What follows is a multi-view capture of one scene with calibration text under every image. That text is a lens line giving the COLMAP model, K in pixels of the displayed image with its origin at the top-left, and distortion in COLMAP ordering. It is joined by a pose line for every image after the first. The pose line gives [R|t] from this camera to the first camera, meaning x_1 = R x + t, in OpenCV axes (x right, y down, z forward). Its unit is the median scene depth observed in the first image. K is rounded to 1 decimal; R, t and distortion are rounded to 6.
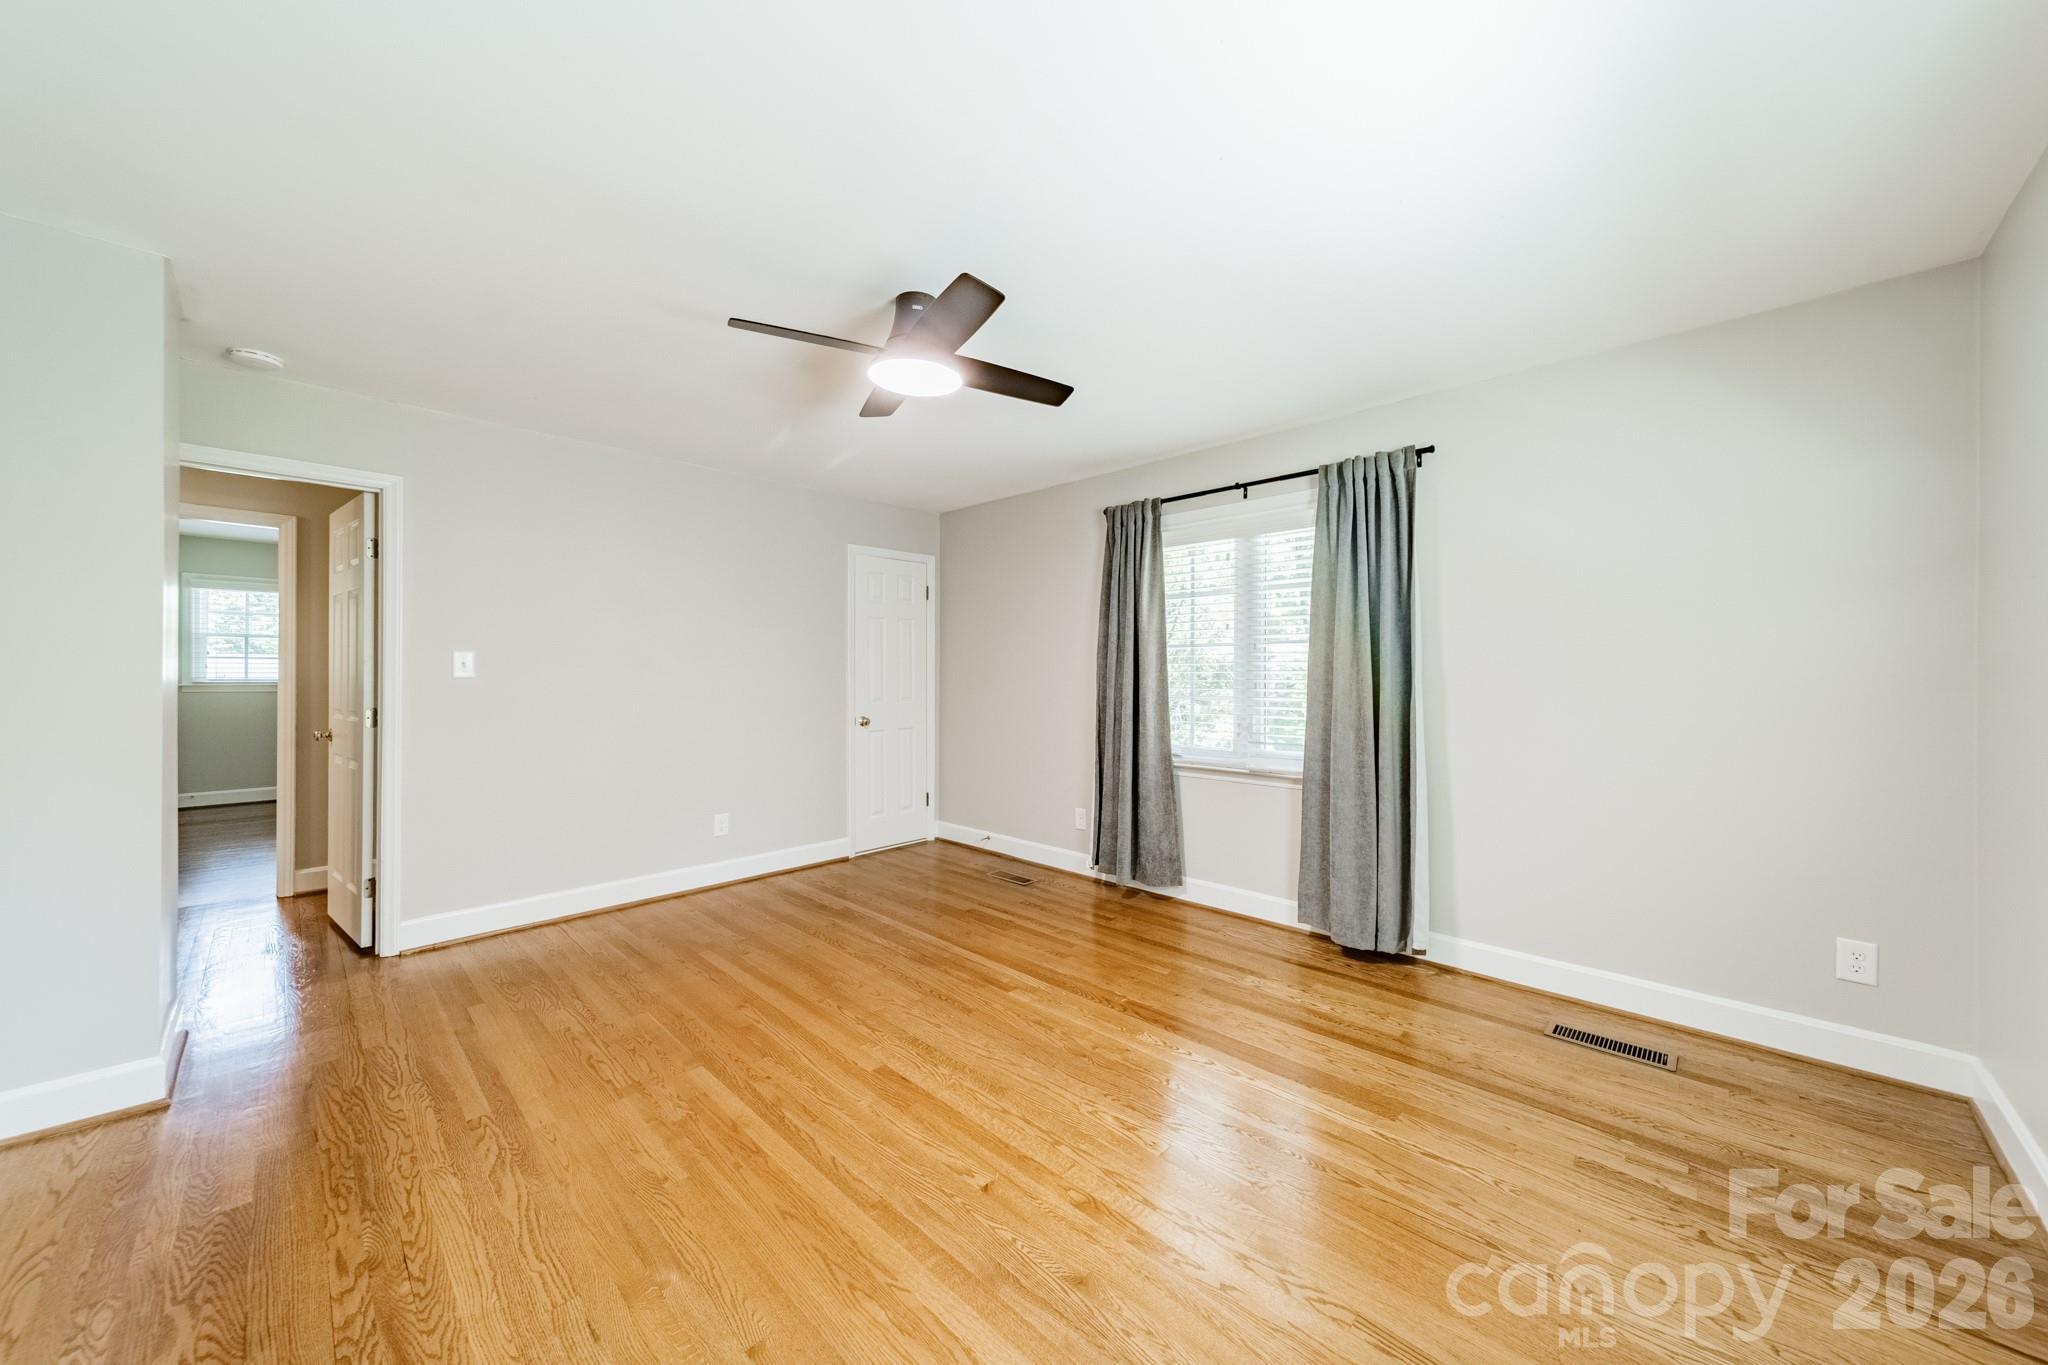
lens RADIAL K [[726.2, 0, 1022.7], [0, 726.2, 675.6], [0, 0, 1]] dist [0.007329, -0.000450]
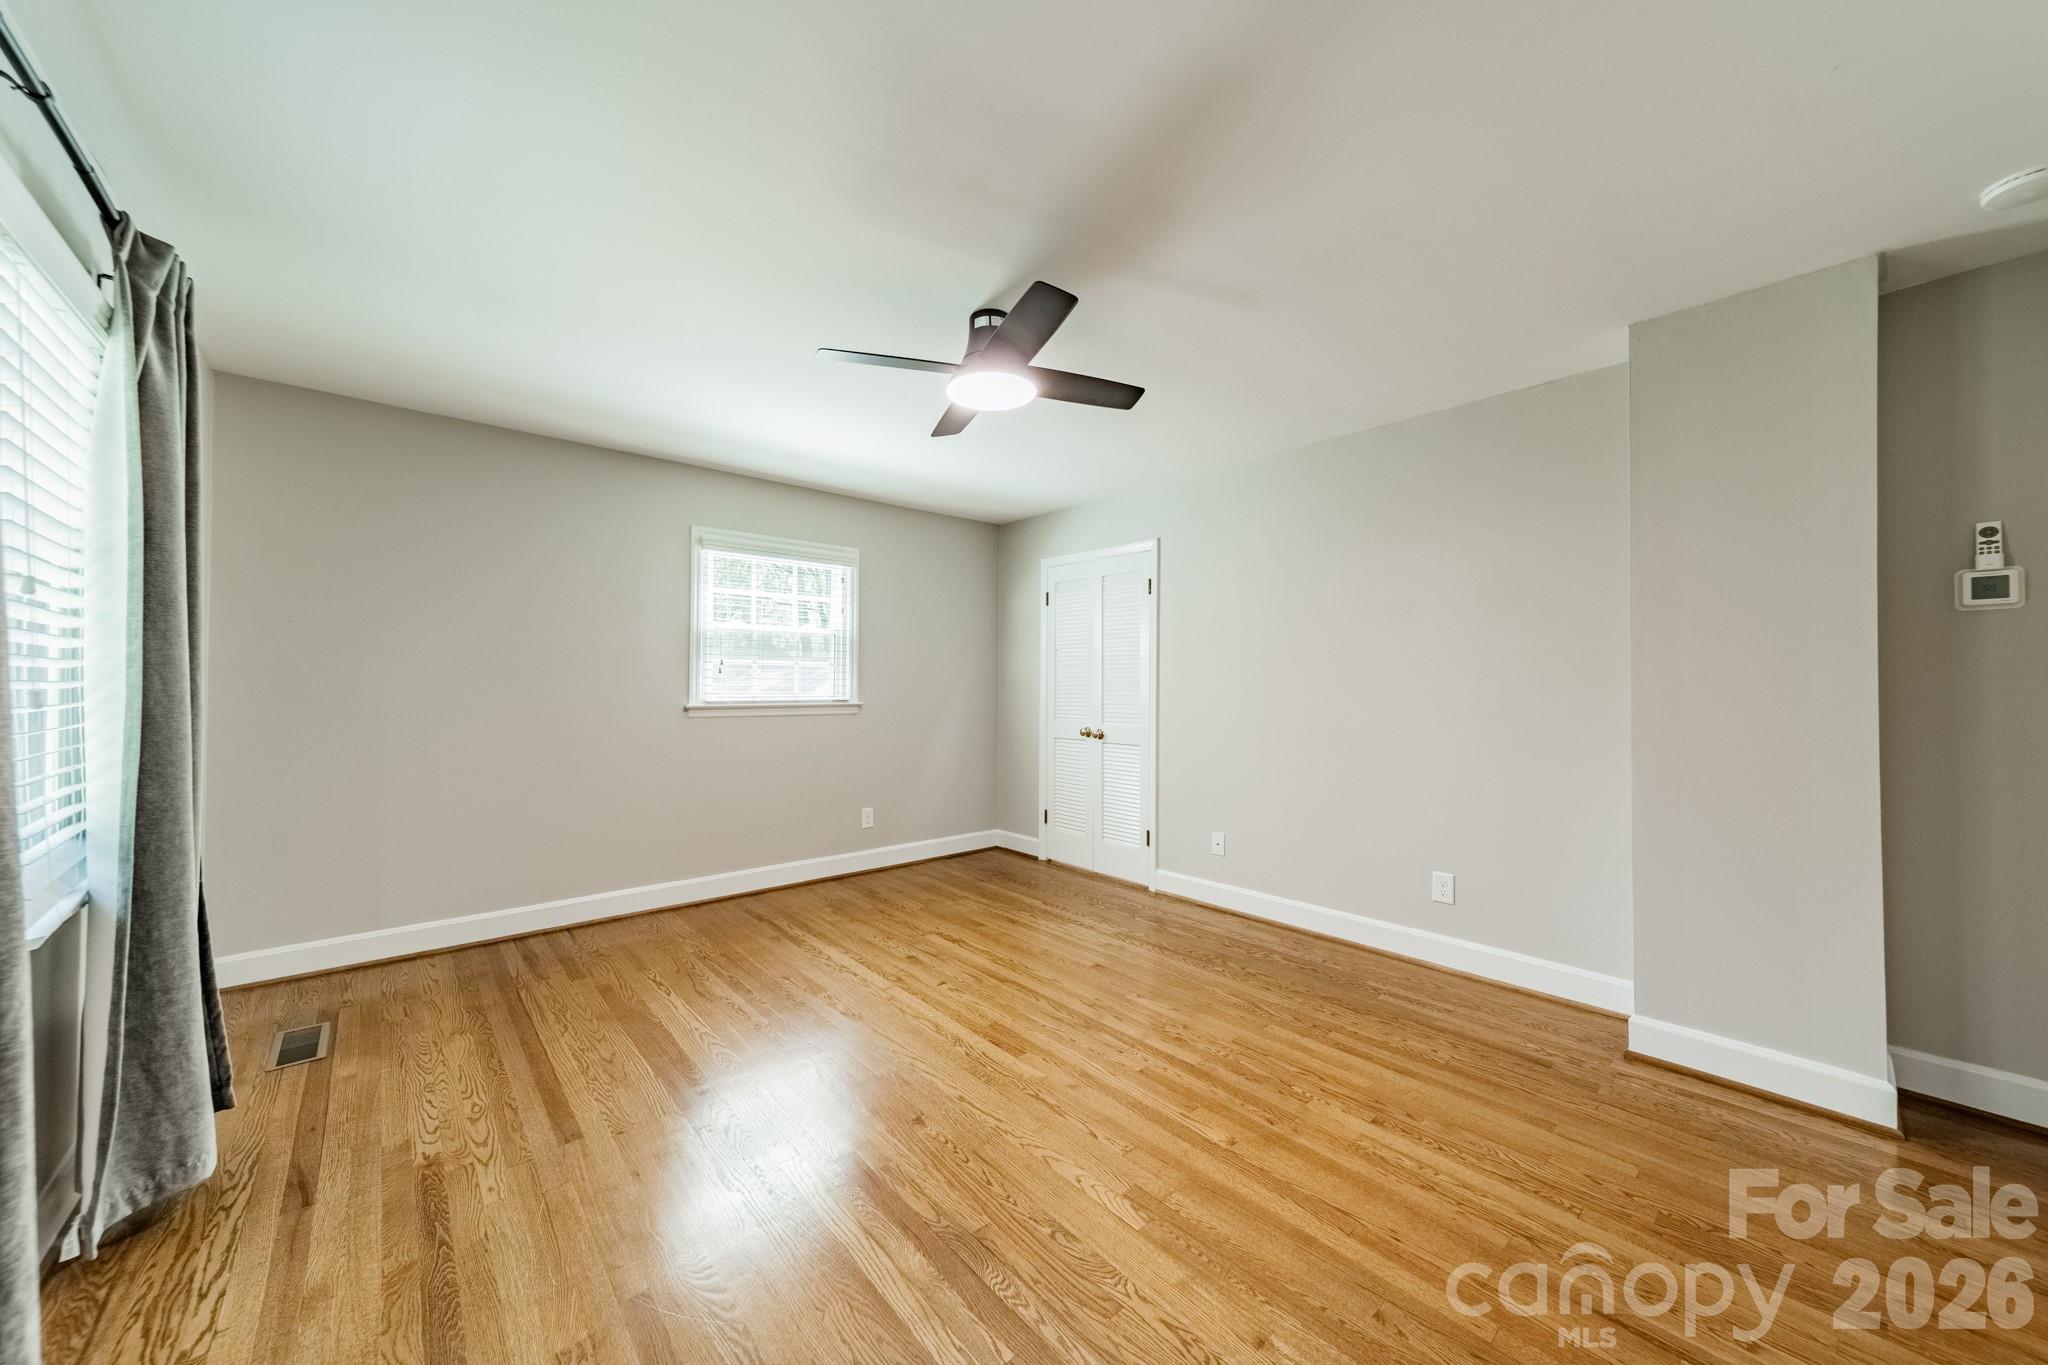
lens RADIAL K [[726.2, 0, 1028.9], [0, 726.2, 679.0], [0, 0, 1]] dist [0.007329, -0.000450]
pose [[-0.998255, -0.005718, 0.058771, -0.190385], [-0.006485, 0.999896, -0.012855, 0.006889], [-0.058692, -0.013214, -0.998189, 1.470686]]
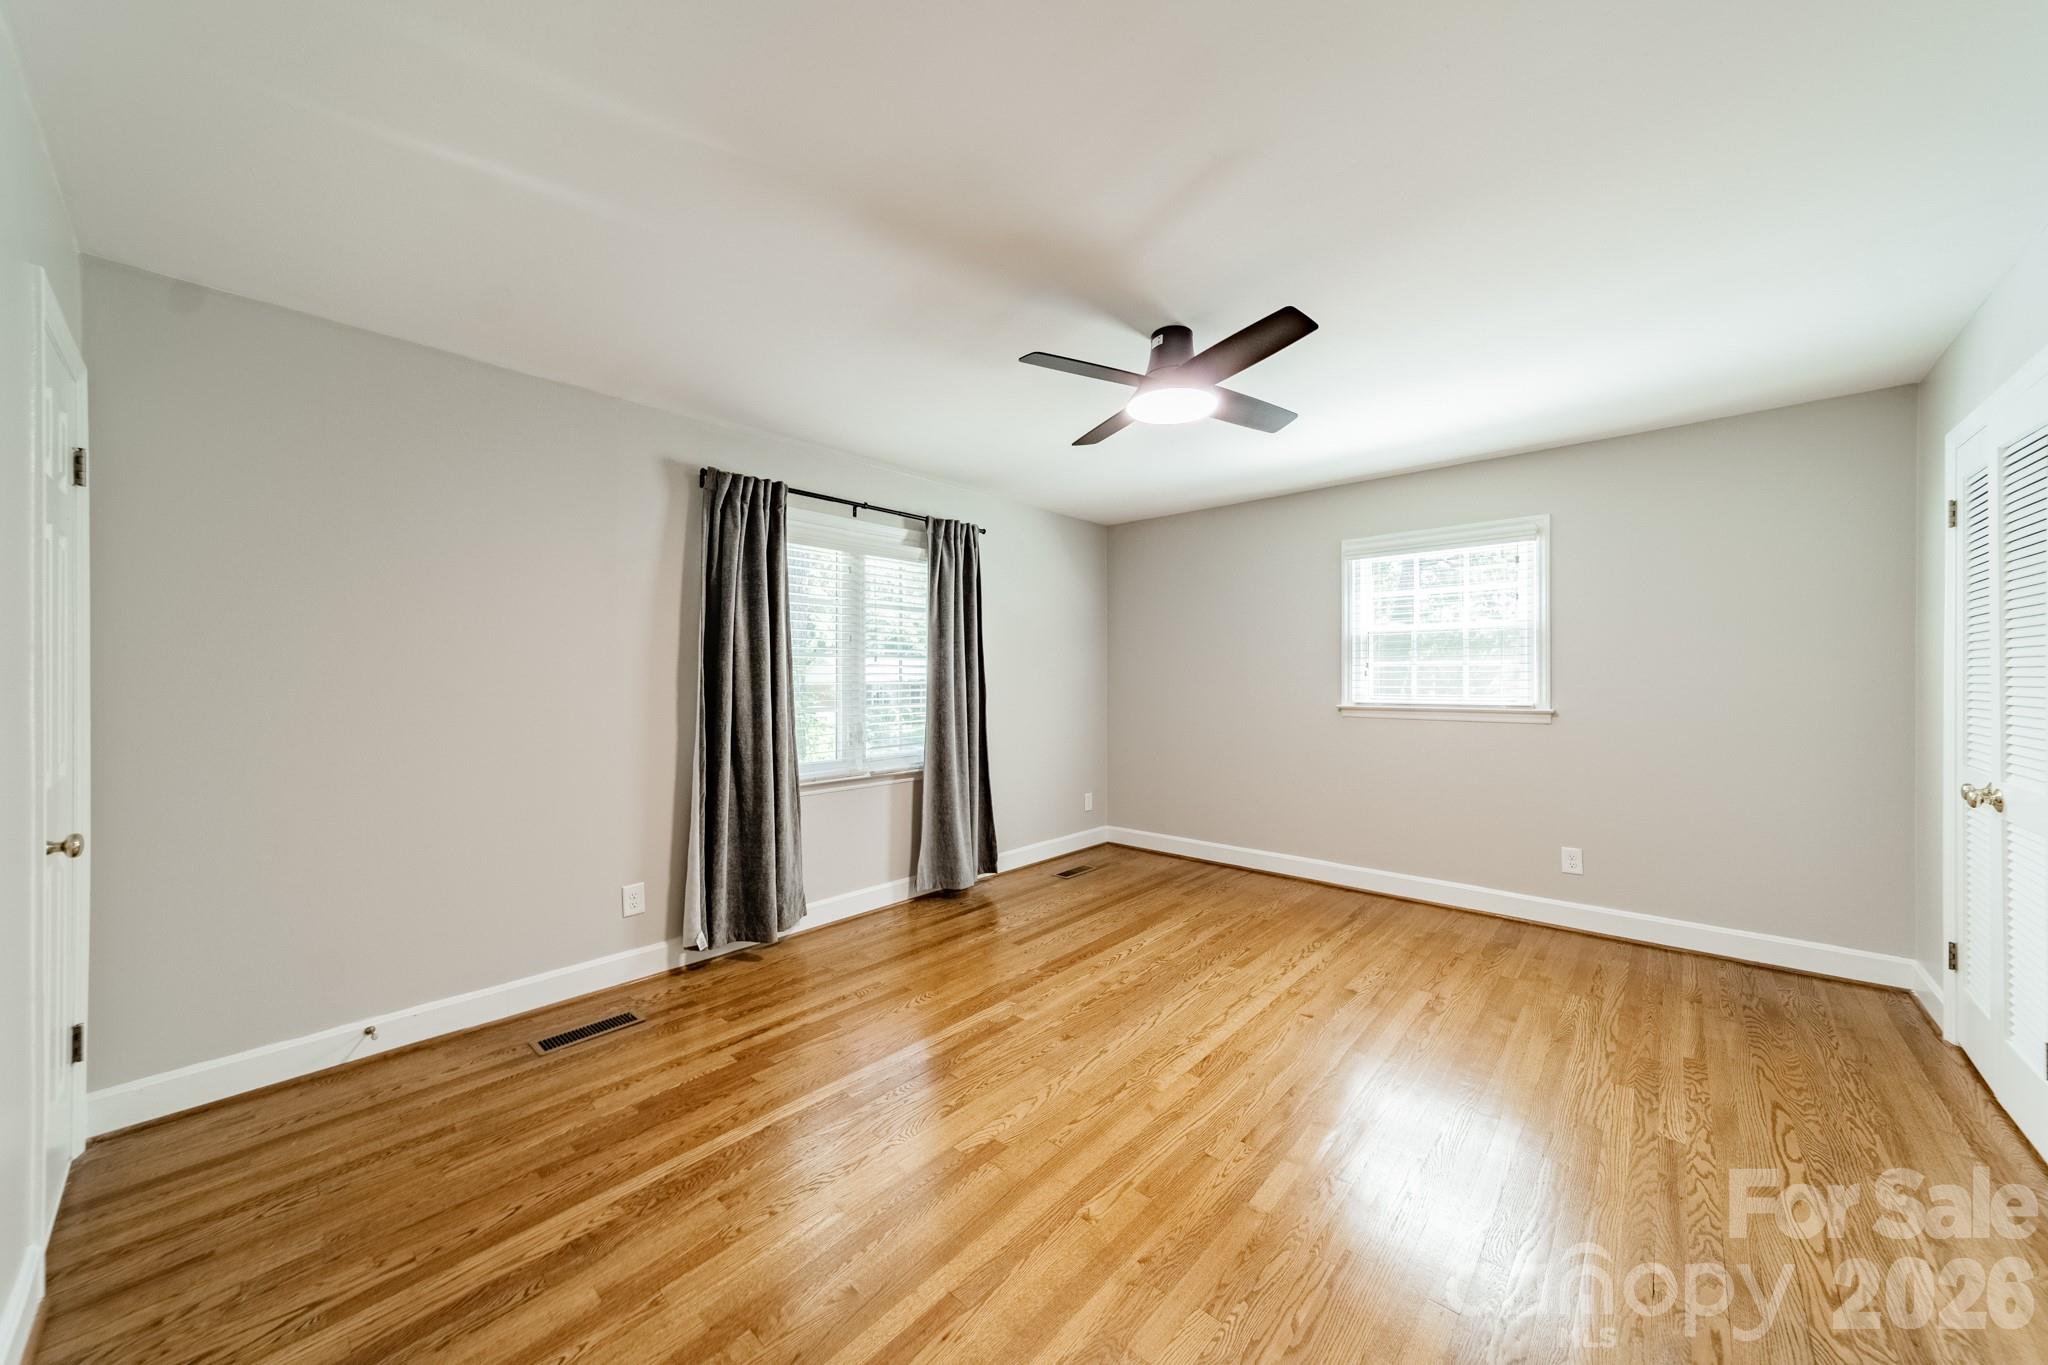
lens RADIAL K [[726.2, 0, 1035.8], [0, 726.2, 681.9], [0, 0, 1]] dist [0.007329, -0.000450]
pose [[-0.055838, -0.008366, 0.998405, -0.861728], [0.001398, 0.999963, 0.008457, -0.017169], [-0.998439, 0.001868, -0.055824, 0.914435]]
